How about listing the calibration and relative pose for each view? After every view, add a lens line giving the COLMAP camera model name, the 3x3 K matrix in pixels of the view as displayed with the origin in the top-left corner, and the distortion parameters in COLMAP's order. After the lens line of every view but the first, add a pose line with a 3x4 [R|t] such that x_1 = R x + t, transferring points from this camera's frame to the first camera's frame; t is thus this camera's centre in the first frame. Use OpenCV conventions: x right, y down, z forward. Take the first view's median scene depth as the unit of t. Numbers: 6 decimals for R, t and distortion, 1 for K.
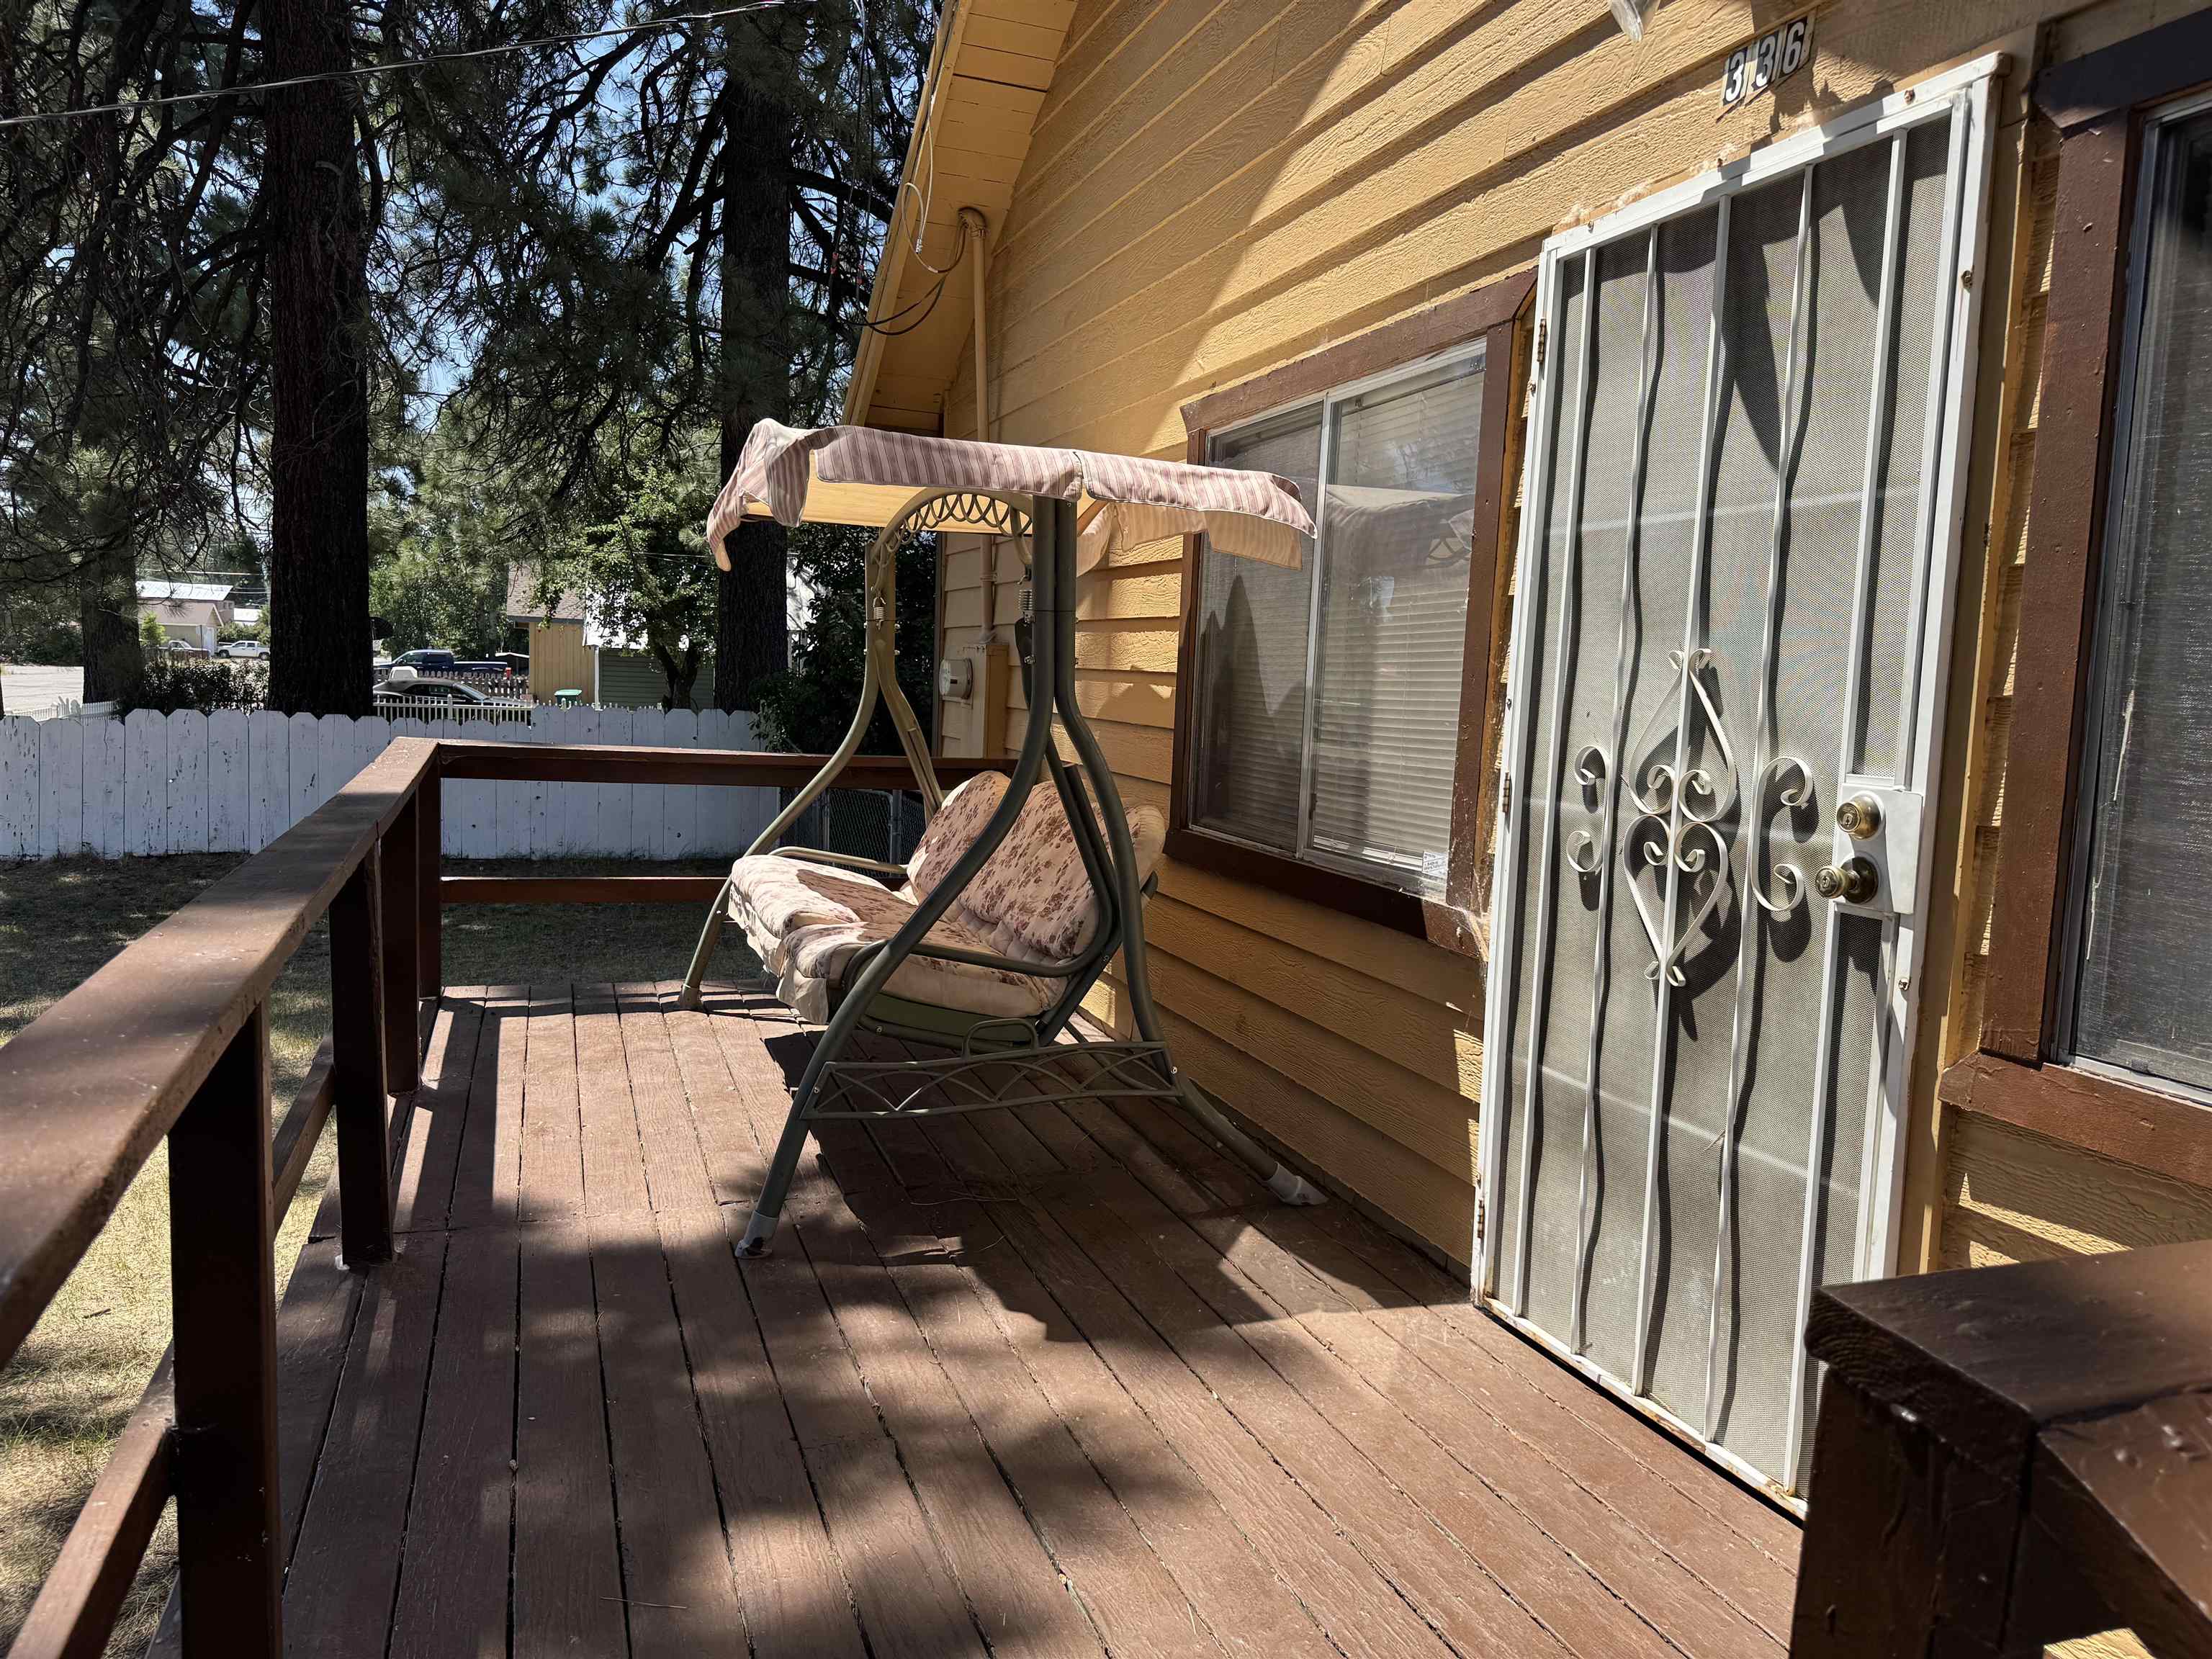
lens RADIAL K [[1546.8, 0, 1096.8], [0, 1546.8, 843.2], [0, 0, 1]] dist [0.041391, -0.048880]
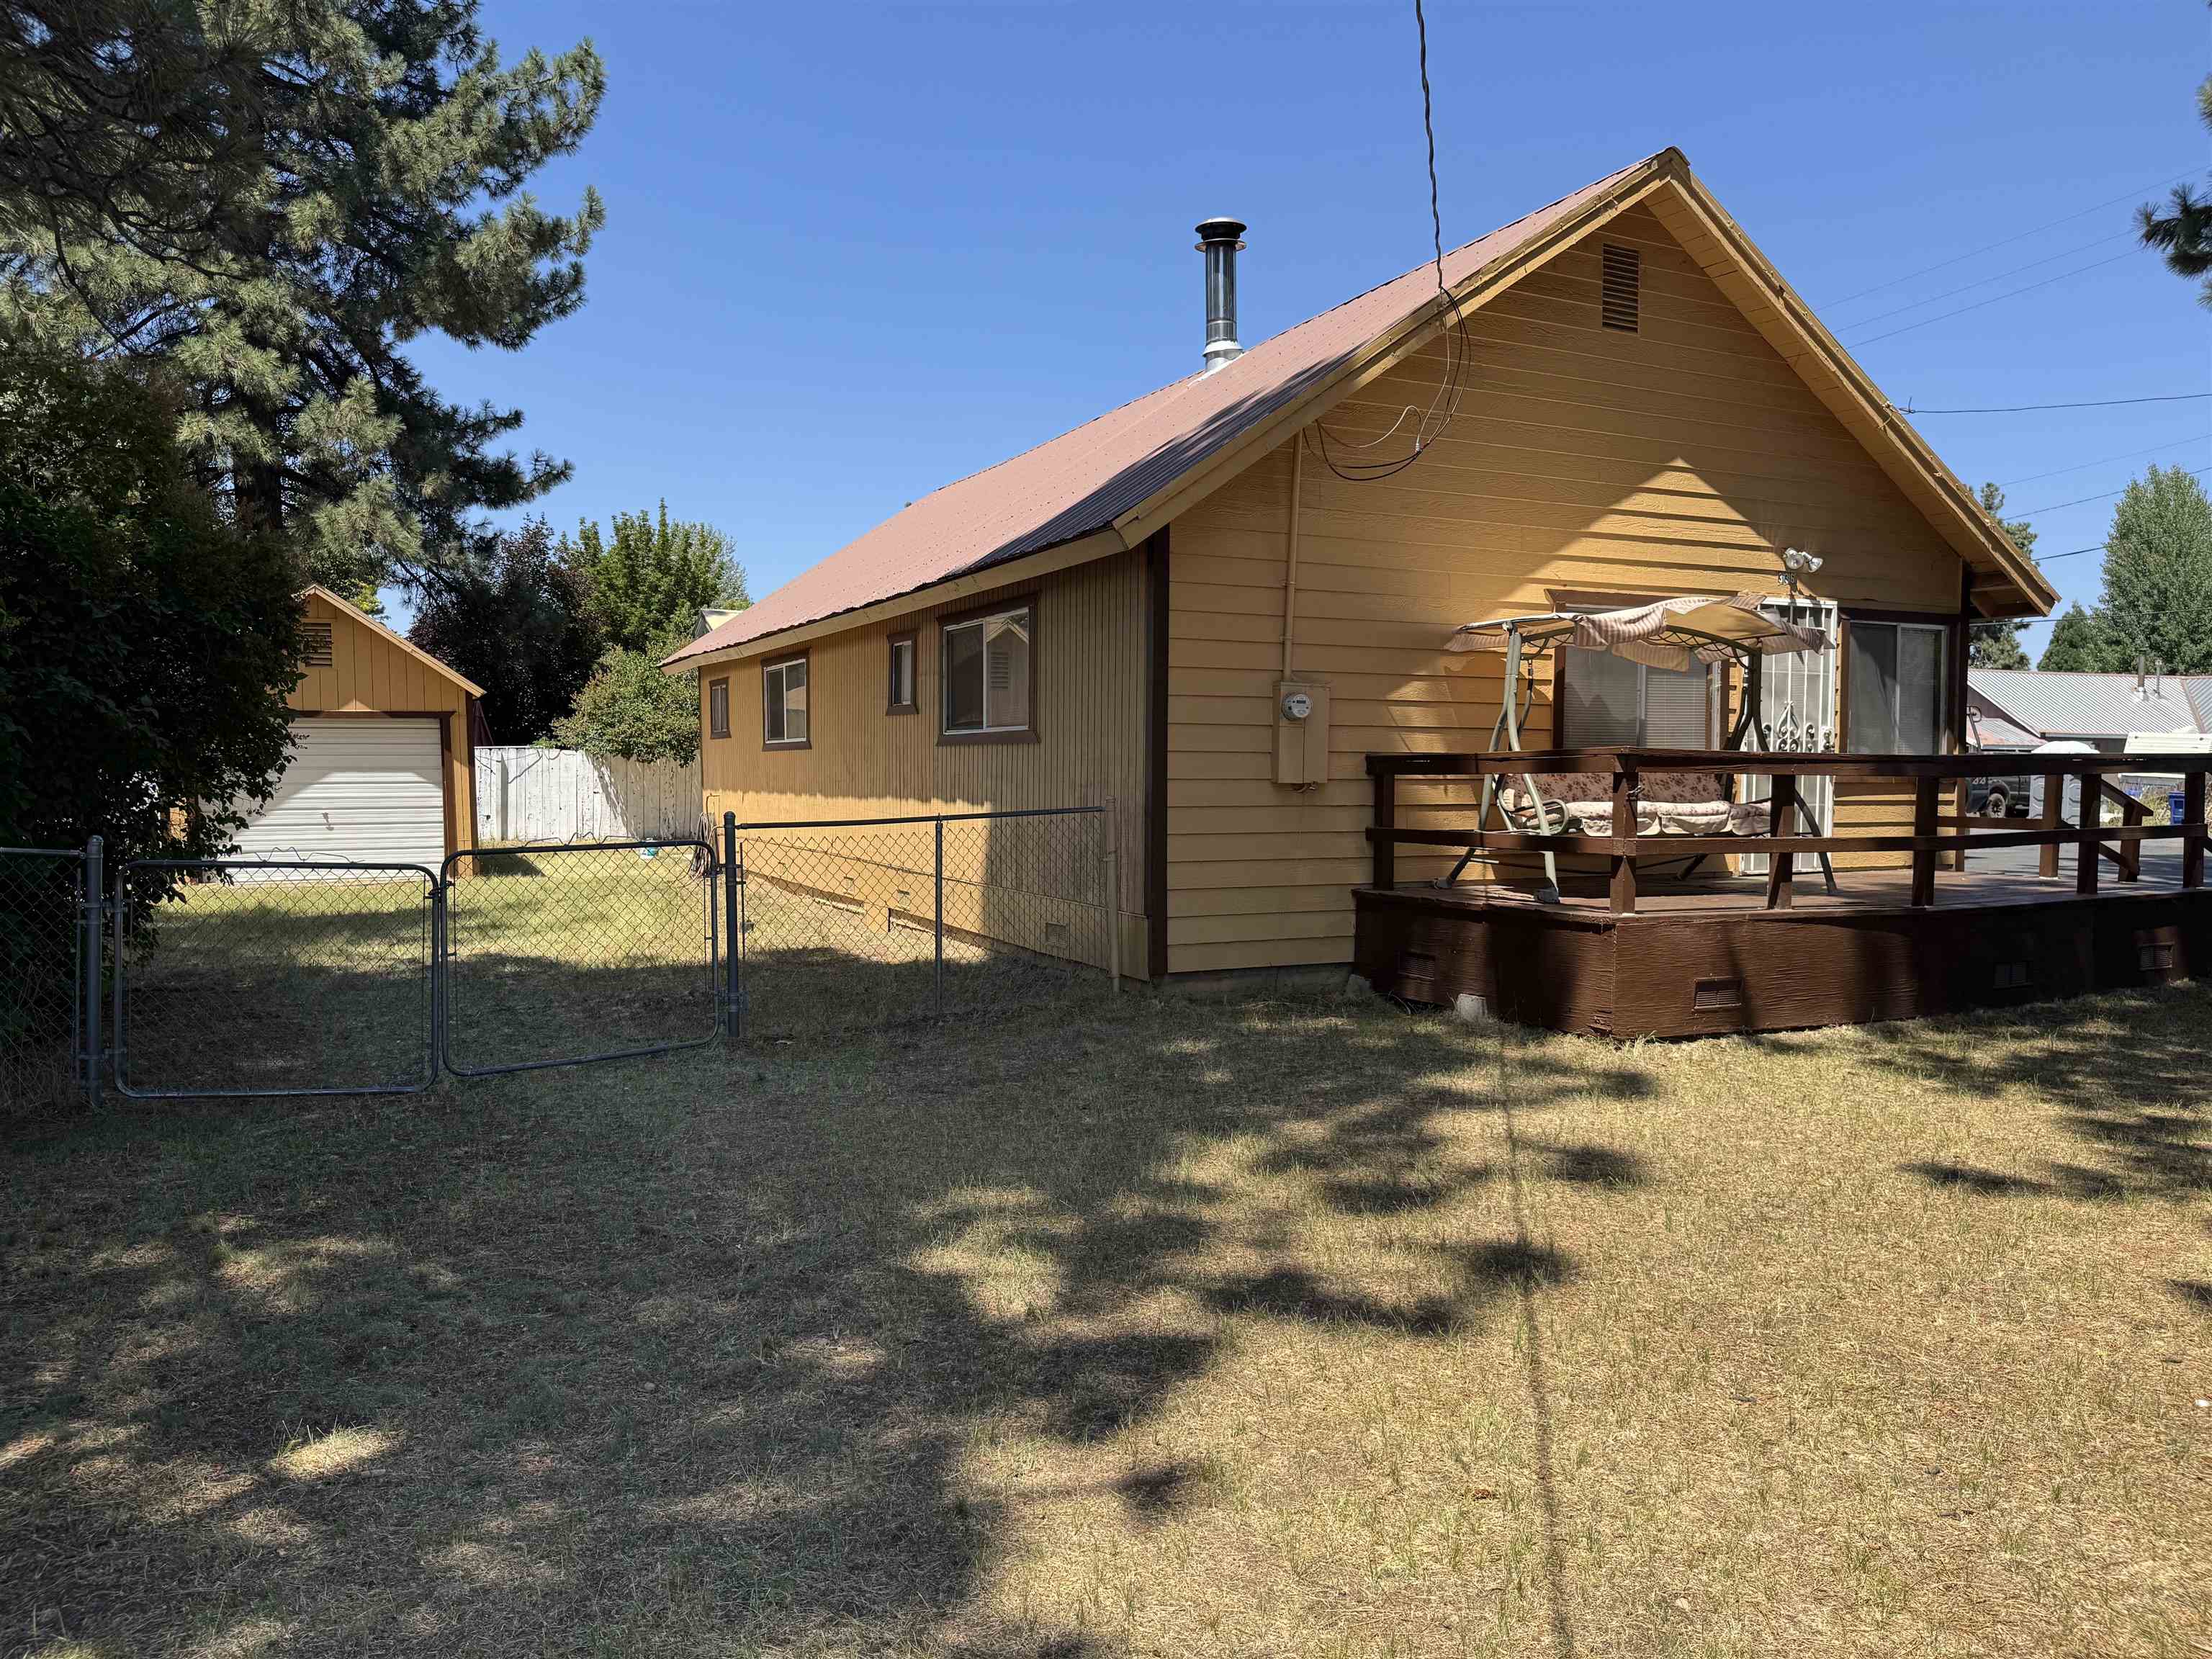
lens RADIAL K [[1546.8, 0, 1096.8], [0, 1546.8, 843.2], [0, 0, 1]] dist [0.041391, -0.048880]
pose [[-0.087283, -0.099101, 0.991242, -3.092116], [0.092348, 0.989950, 0.107104, -0.305515], [-0.991894, 0.100888, -0.077253, 2.641904]]
